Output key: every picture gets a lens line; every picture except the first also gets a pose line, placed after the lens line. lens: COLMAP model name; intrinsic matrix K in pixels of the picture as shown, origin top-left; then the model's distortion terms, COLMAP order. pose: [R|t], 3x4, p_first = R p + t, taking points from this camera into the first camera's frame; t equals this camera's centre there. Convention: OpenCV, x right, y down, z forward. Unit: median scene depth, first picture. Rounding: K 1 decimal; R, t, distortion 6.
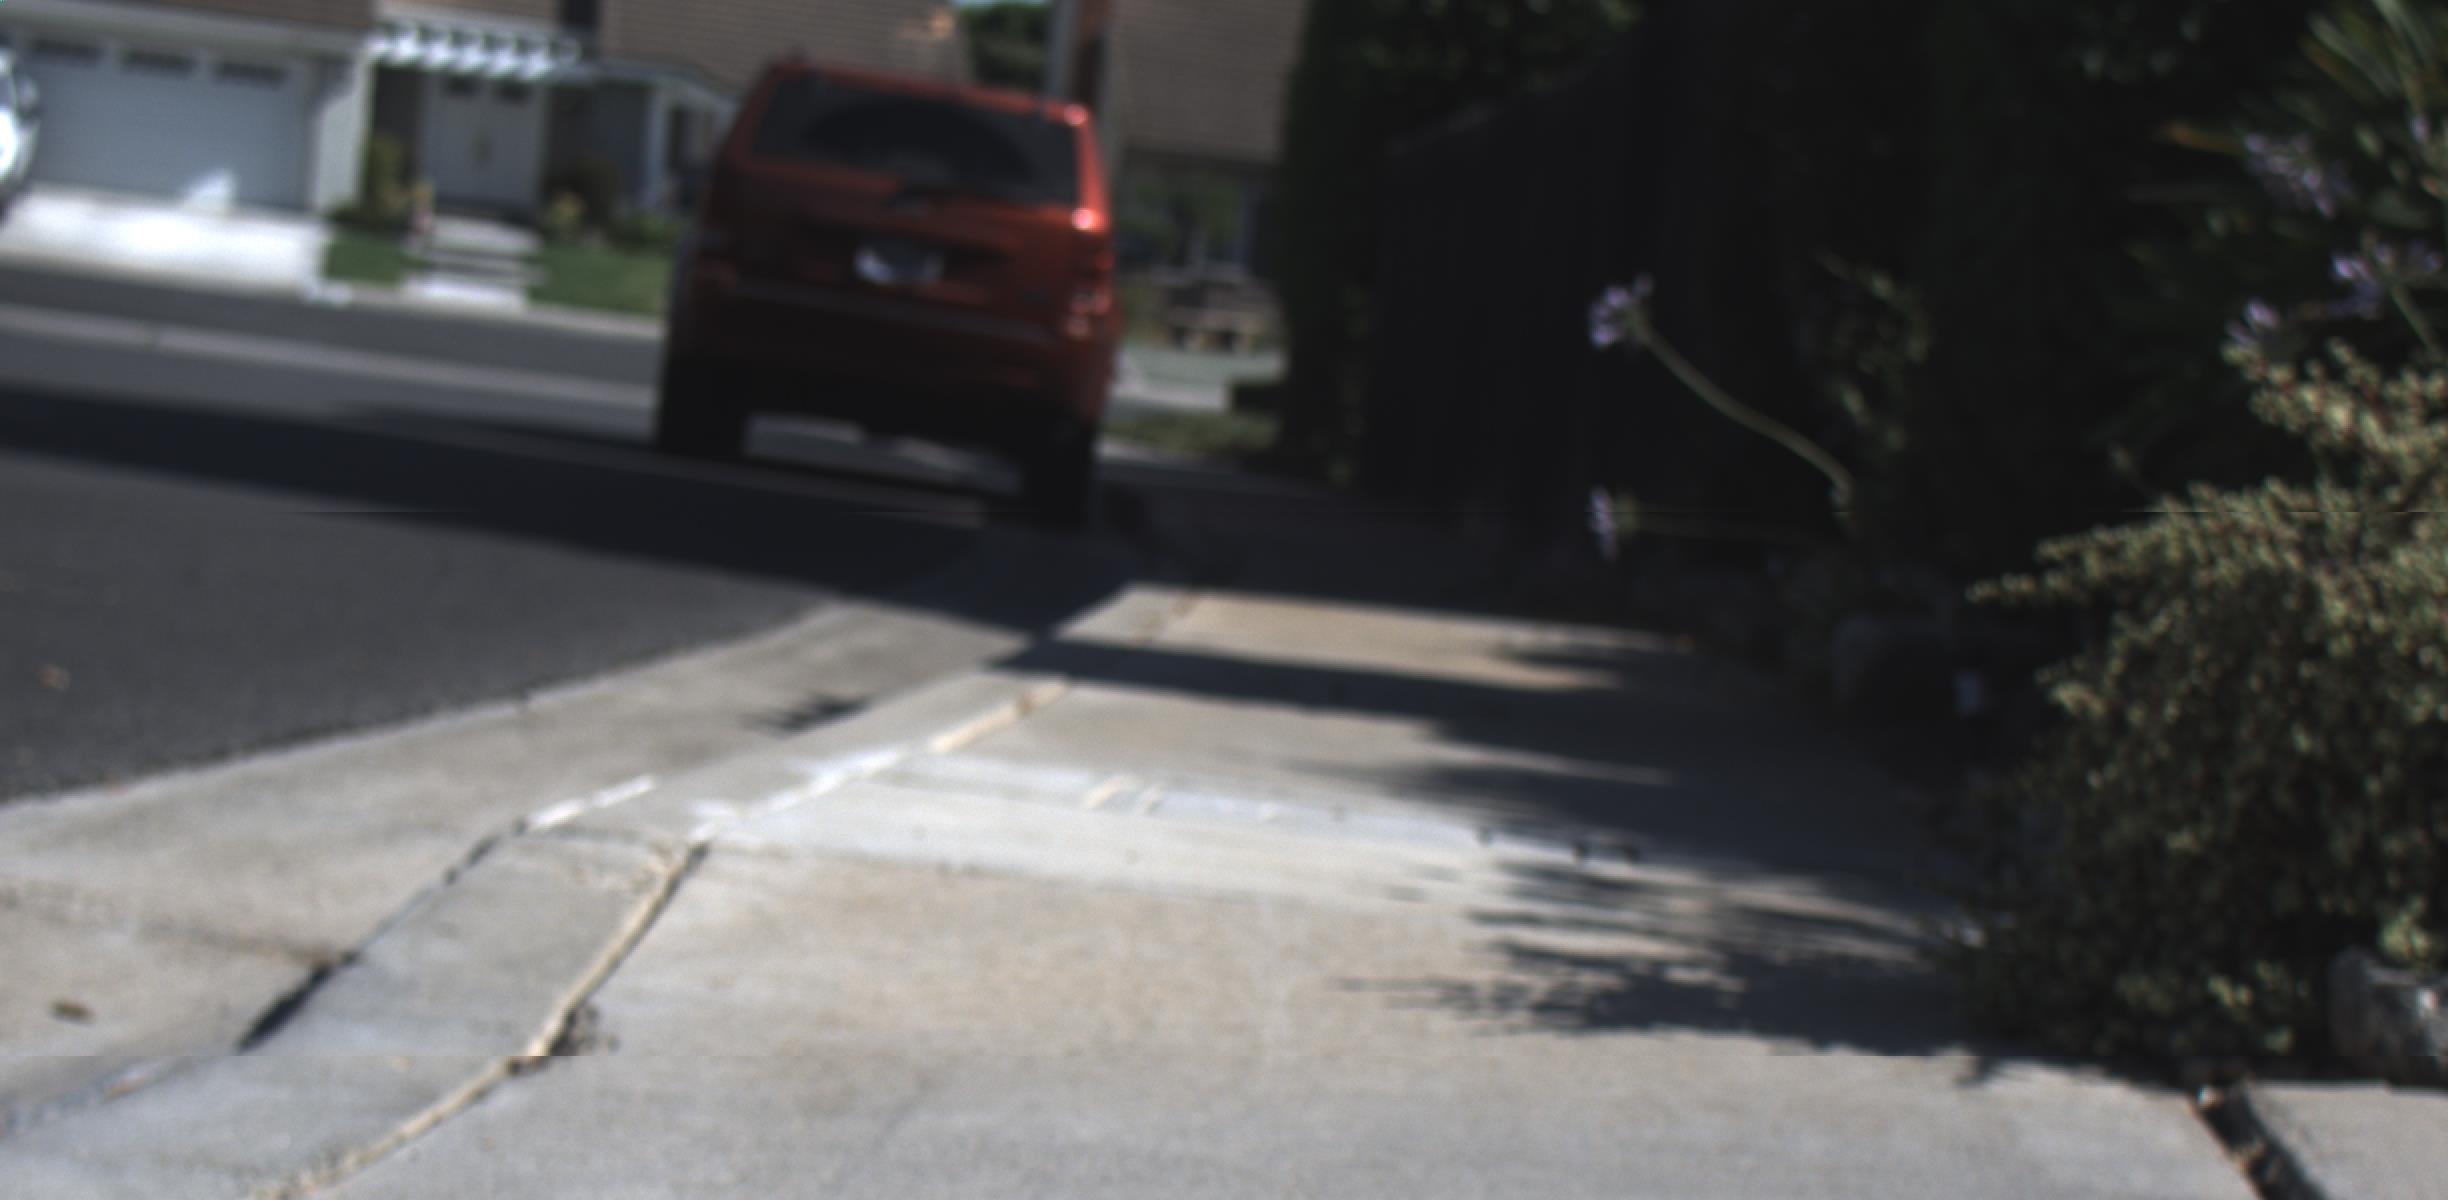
lens RADIAL K [[5003.9, 0, 1221.8], [0, 5003.9, 596.3], [0, 0, 1]] dist [0.020051, 0.000000]
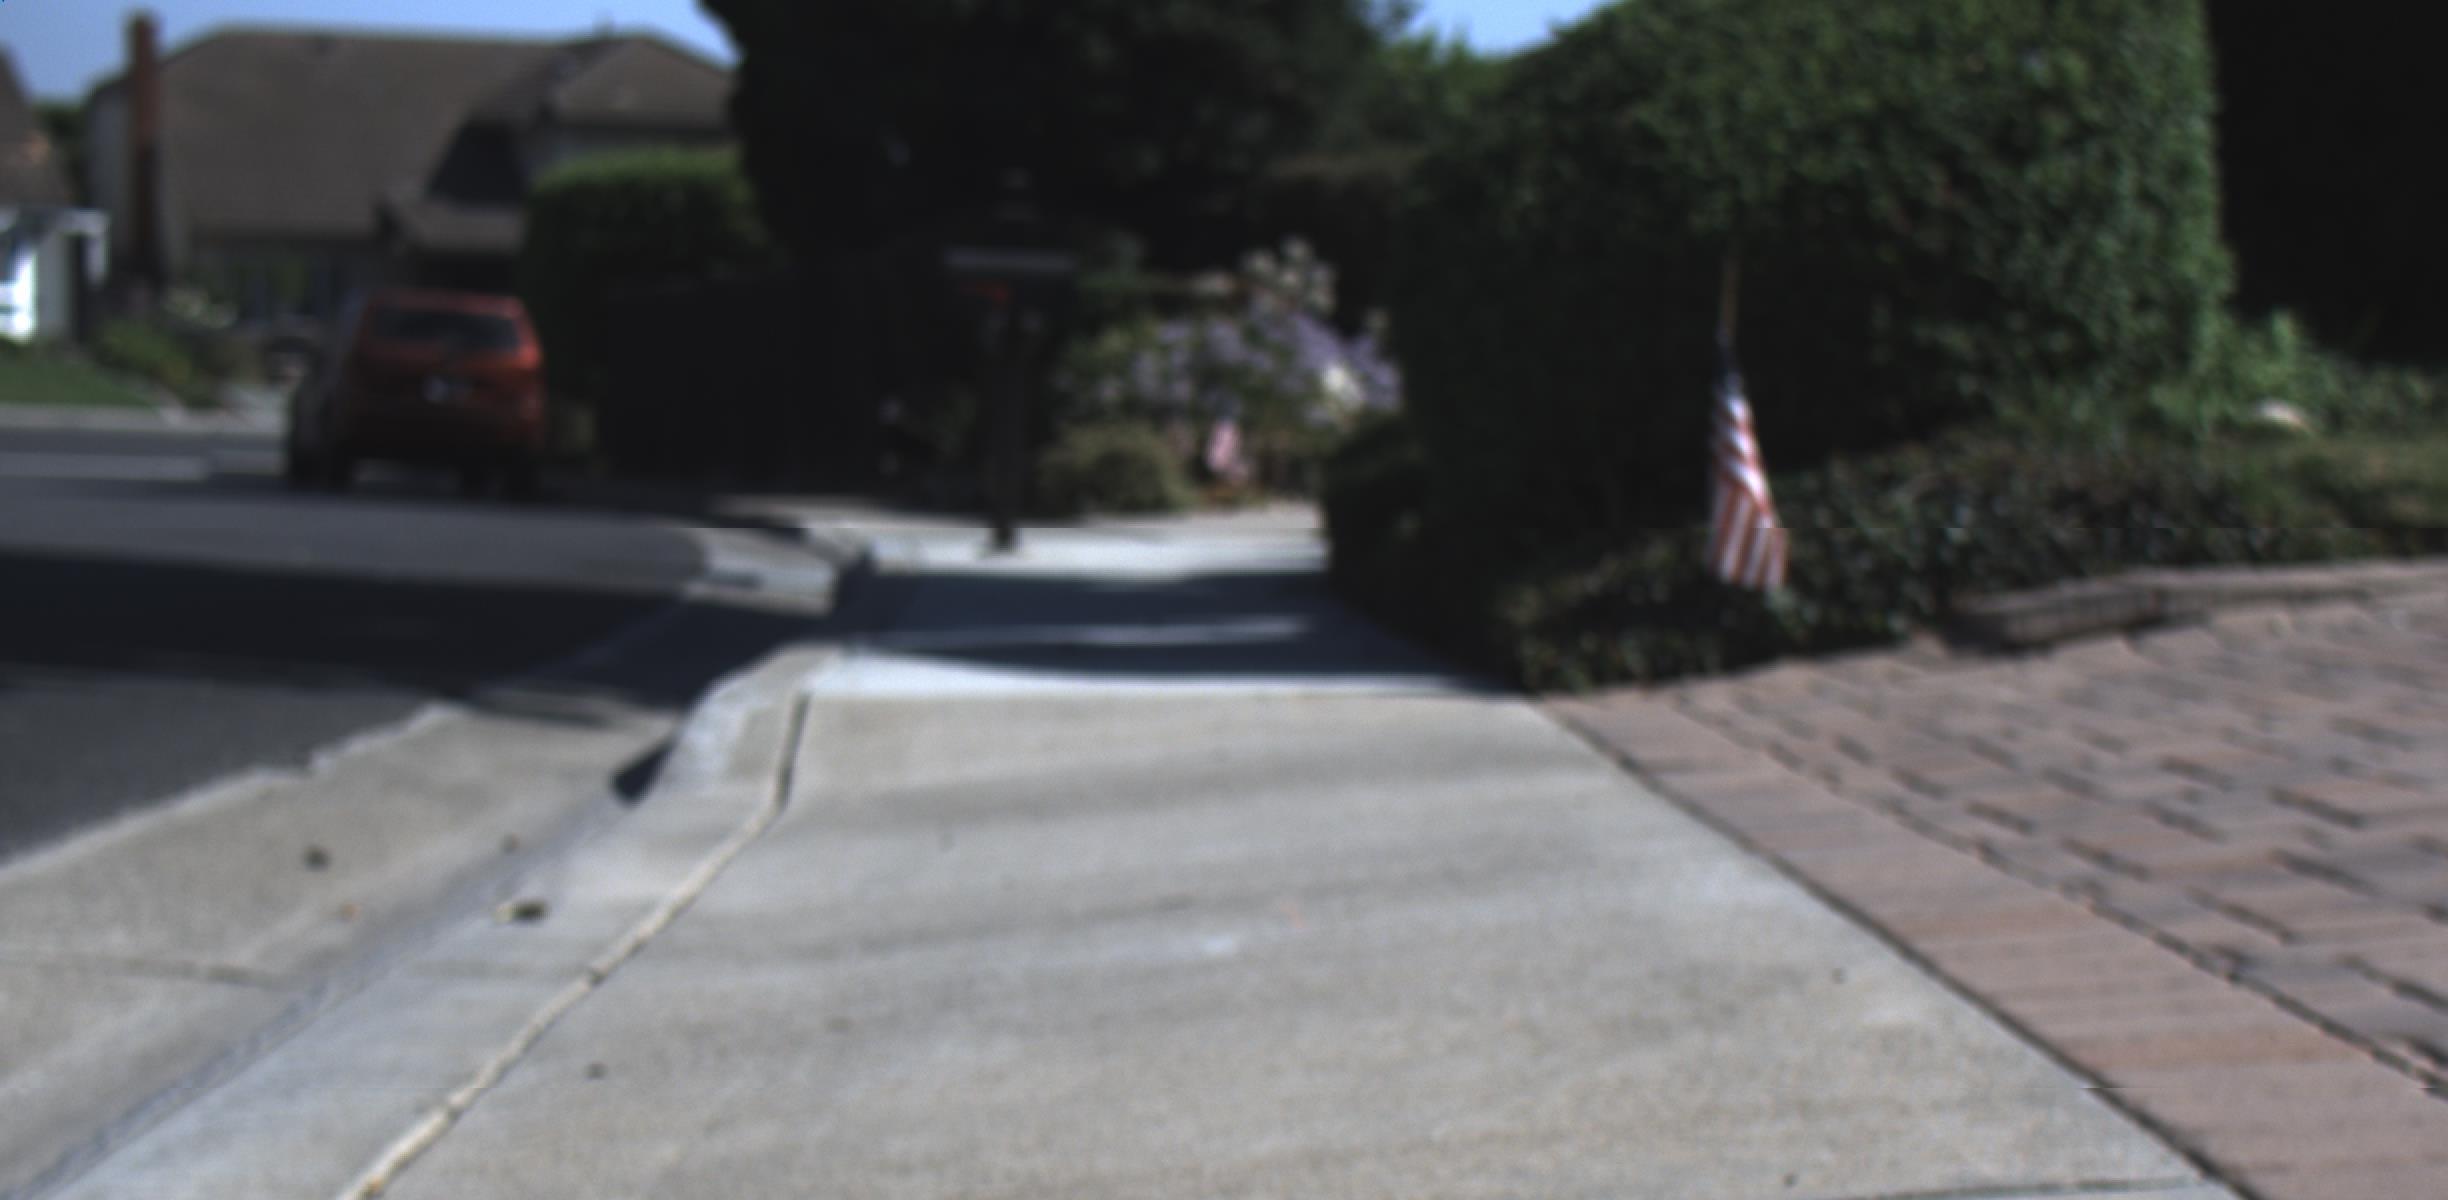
lens RADIAL K [[5000.5, 0, 1098.6], [0, 5000.5, 623.3], [0, 0, 1]] dist [0.118102, 0.000000]
pose [[0.974796, -0.100884, 0.198986, -0.075484], [0.098506, 0.994897, 0.021841, 0.005093], [-0.200174, -0.001689, 0.979759, -0.381662]]
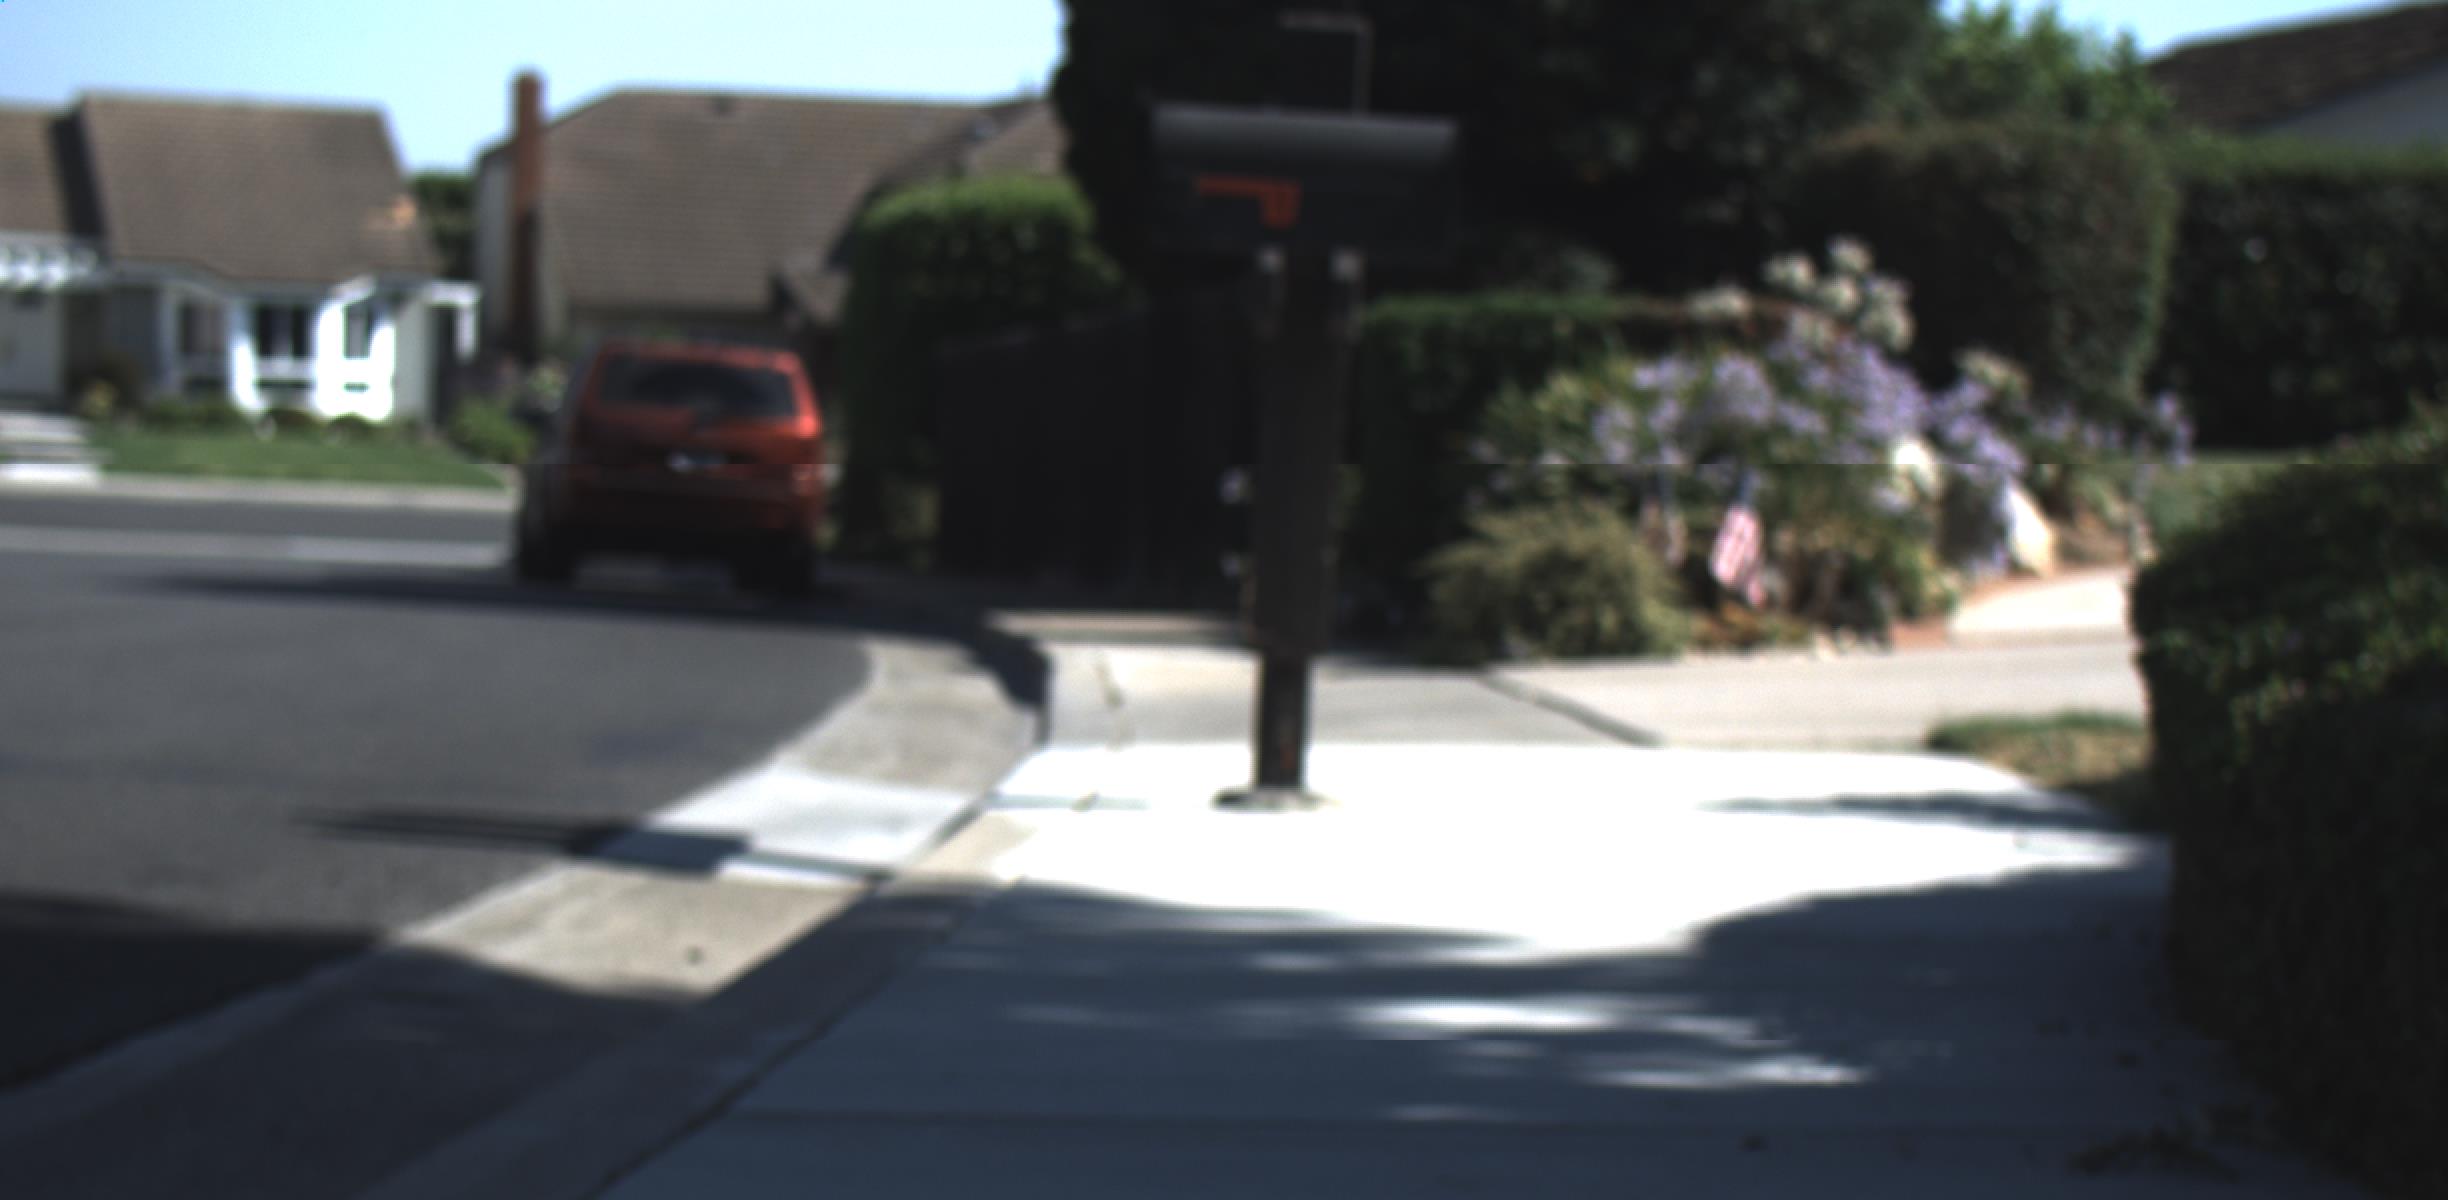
lens RADIAL K [[5003.9, 0, 1135.3], [0, 5003.9, 568.9], [0, 0, 1]] dist [0.020051, 0.000000]
pose [[0.989678, -0.082476, 0.117199, -0.038896], [0.085034, 0.996233, -0.016992, 0.002798], [-0.115357, 0.026783, 0.992963, -0.213810]]
